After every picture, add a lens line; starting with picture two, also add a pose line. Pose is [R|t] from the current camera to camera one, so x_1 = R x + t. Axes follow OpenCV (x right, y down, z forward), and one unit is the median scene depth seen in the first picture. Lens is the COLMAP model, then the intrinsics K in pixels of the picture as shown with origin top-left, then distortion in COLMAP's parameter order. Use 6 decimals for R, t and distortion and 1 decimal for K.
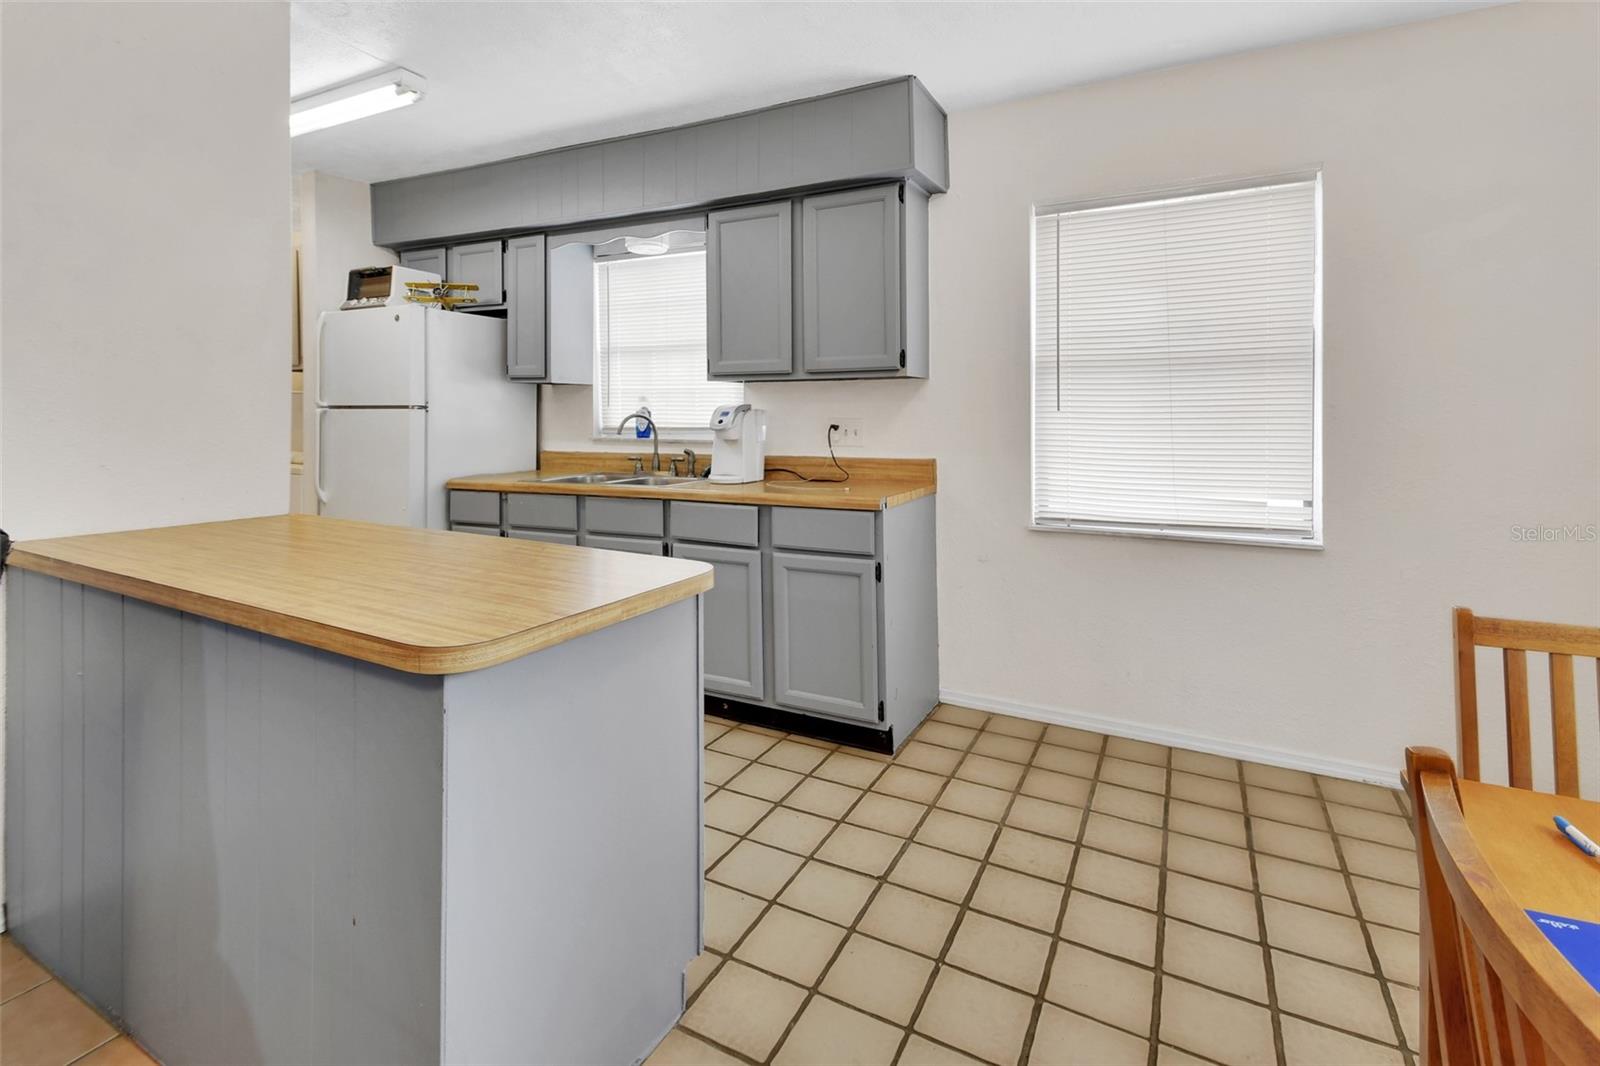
lens RADIAL K [[753.4, 0, 785.7], [0, 753.4, 421.0], [0, 0, 1]] dist [0.013647, -0.002311]
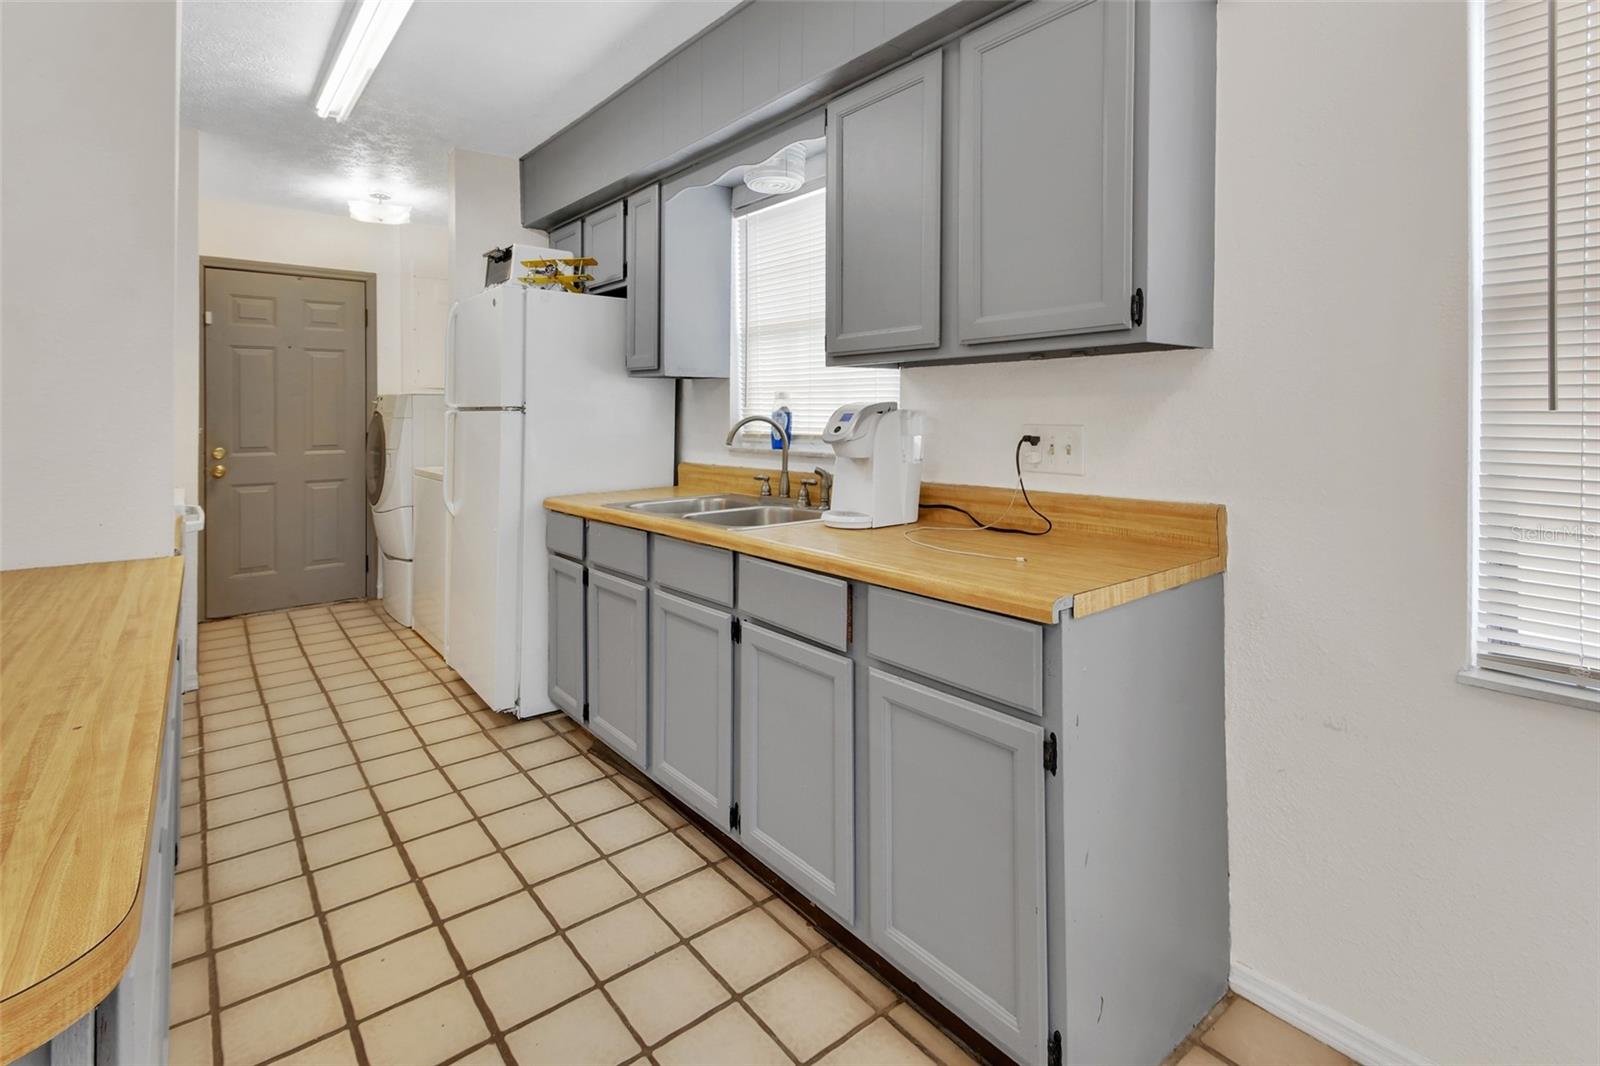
lens RADIAL K [[753.4, 0, 785.5], [0, 753.4, 427.9], [0, 0, 1]] dist [0.013647, -0.002311]
pose [[0.915216, 0.005282, -0.402930, 0.129335], [-0.000772, 0.999935, 0.011354, -0.007310], [0.402964, -0.010080, 0.915160, 0.402379]]
